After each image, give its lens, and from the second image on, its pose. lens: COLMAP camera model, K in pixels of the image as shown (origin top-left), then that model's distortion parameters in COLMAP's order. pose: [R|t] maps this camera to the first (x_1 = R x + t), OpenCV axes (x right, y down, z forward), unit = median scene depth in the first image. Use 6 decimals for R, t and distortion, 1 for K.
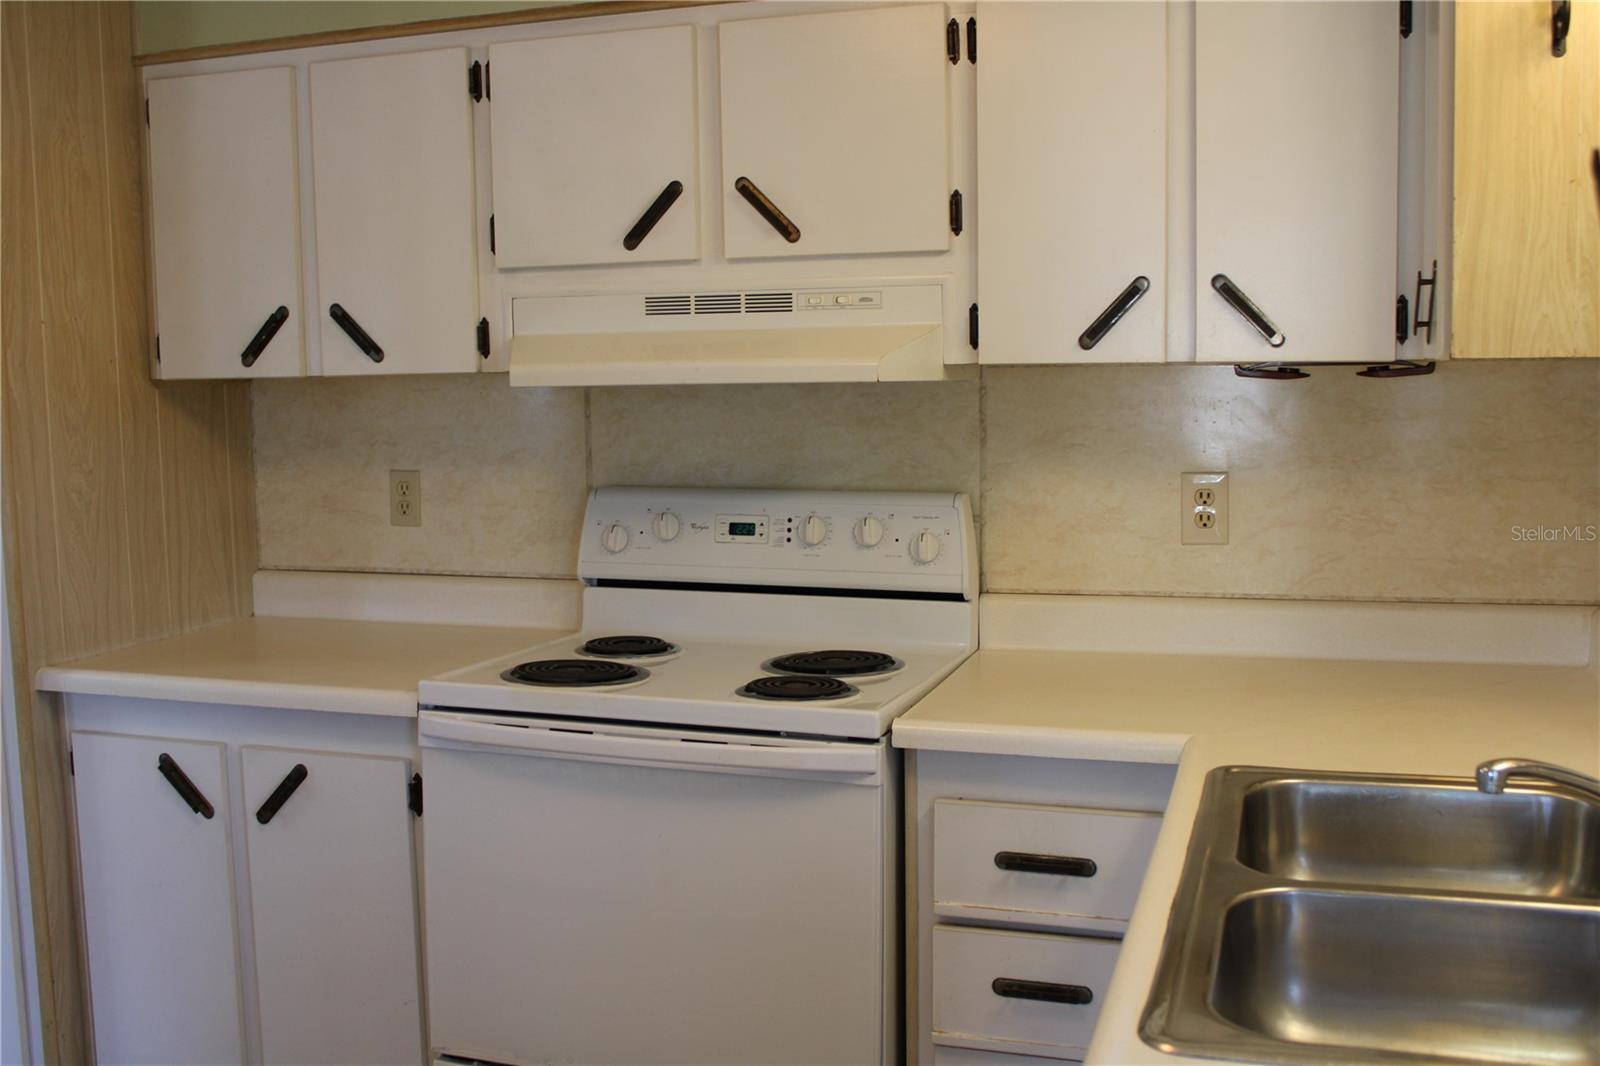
lens RADIAL K [[1536.7, 0, 822.3], [0, 1536.7, 532.1], [0, 0, 1]] dist [-0.144205, 0.146177]
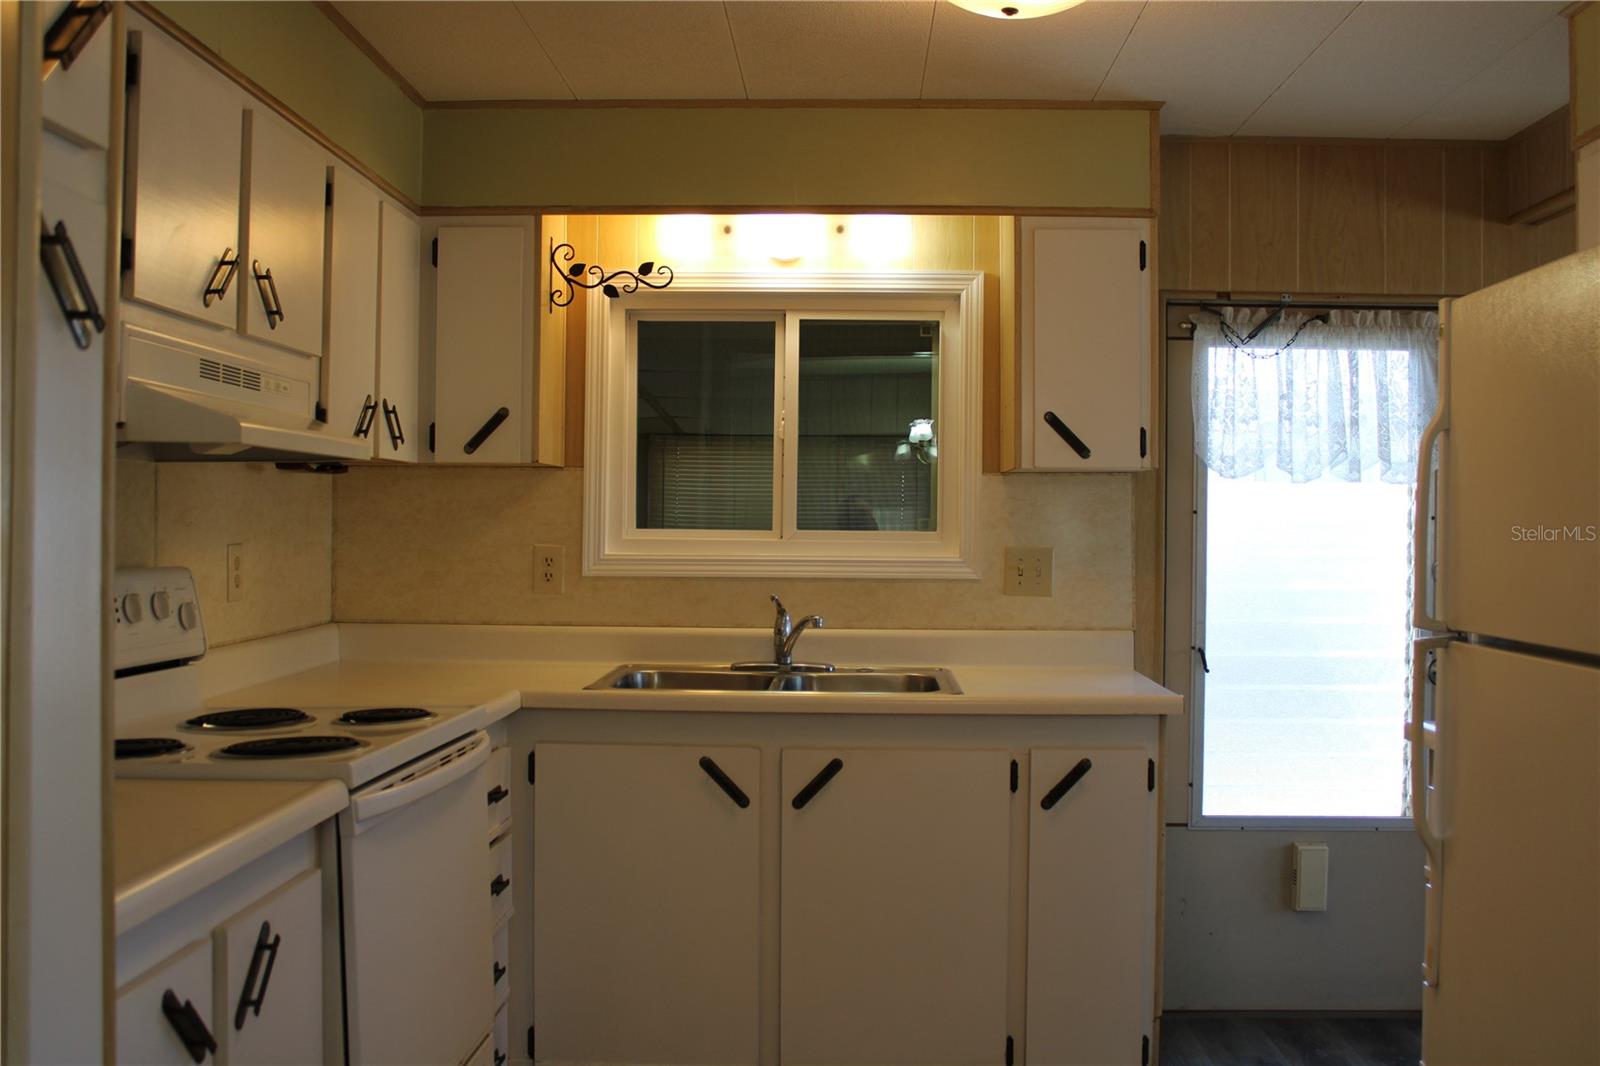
lens RADIAL K [[1536.7, 0, 822.3], [0, 1536.7, 532.1], [0, 0, 1]] dist [-0.144205, 0.146177]
pose [[-0.284274, 0.009053, 0.958700, -1.103599], [0.105014, 0.994233, 0.021750, -0.025286], [-0.952975, 0.106860, -0.283585, 0.894098]]
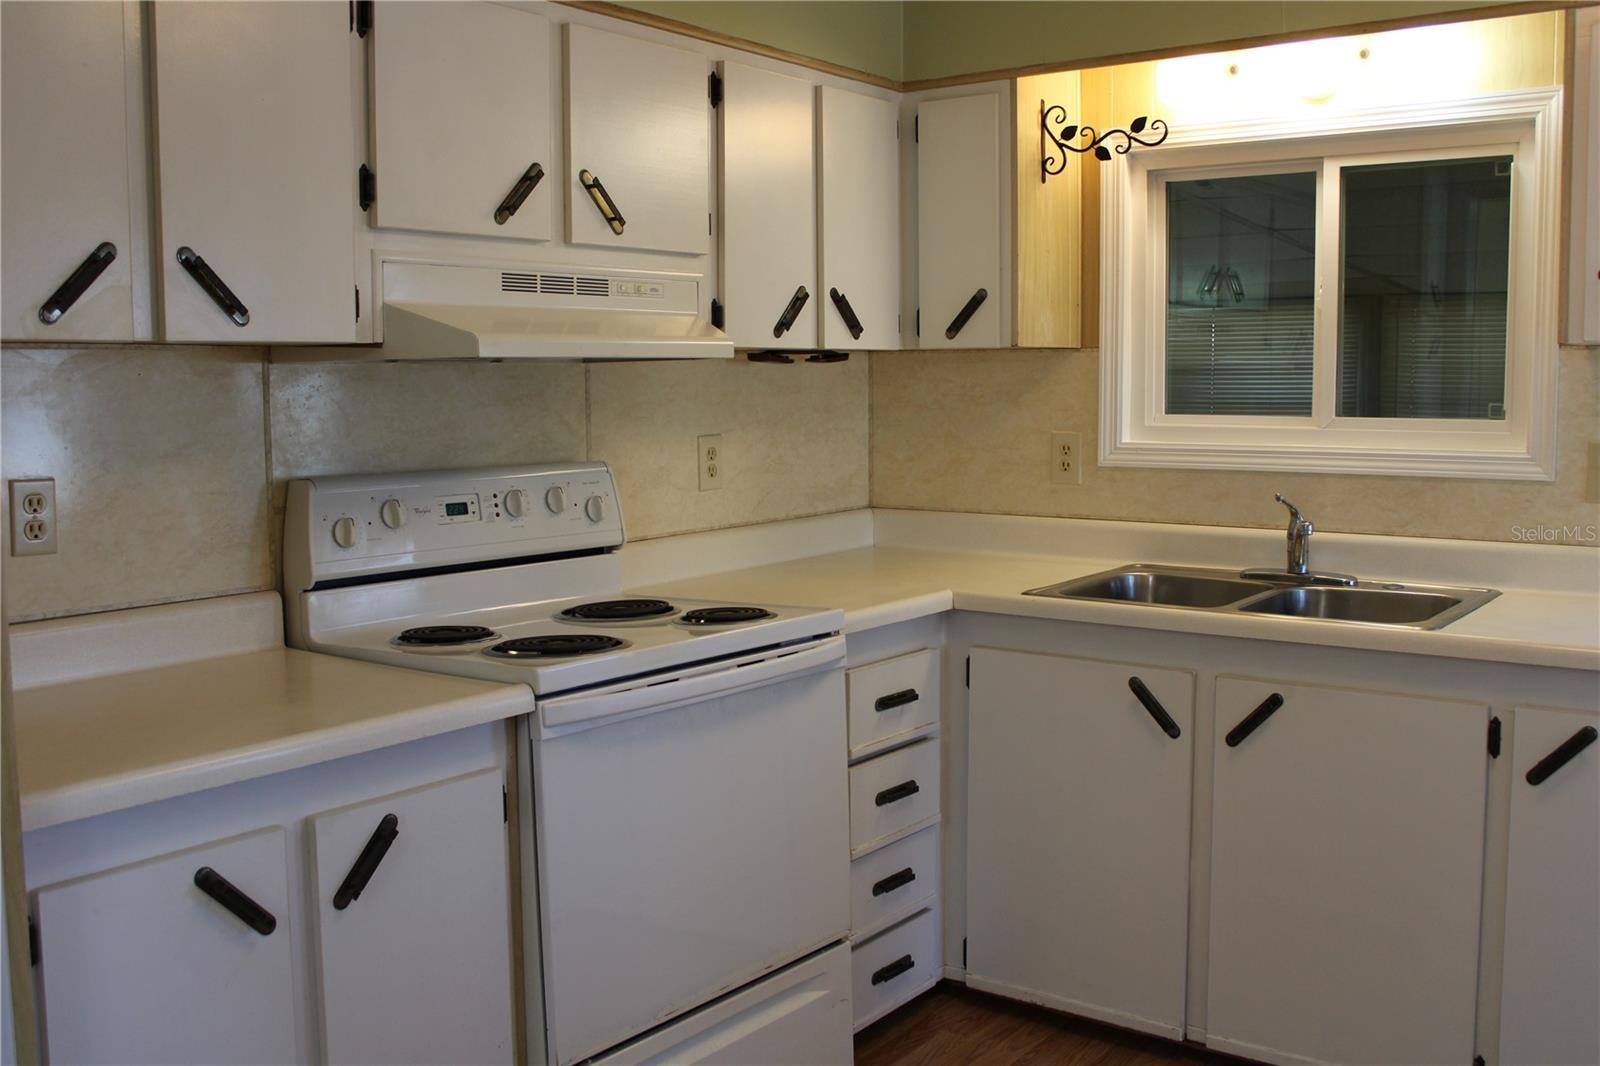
lens RADIAL K [[1536.7, 0, 822.3], [0, 1536.7, 532.1], [0, 0, 1]] dist [-0.144205, 0.146177]
pose [[0.316765, -0.081696, 0.944979, -0.990632], [0.109717, 0.992752, 0.049048, -0.010434], [-0.942137, 0.088144, 0.323432, 0.486853]]
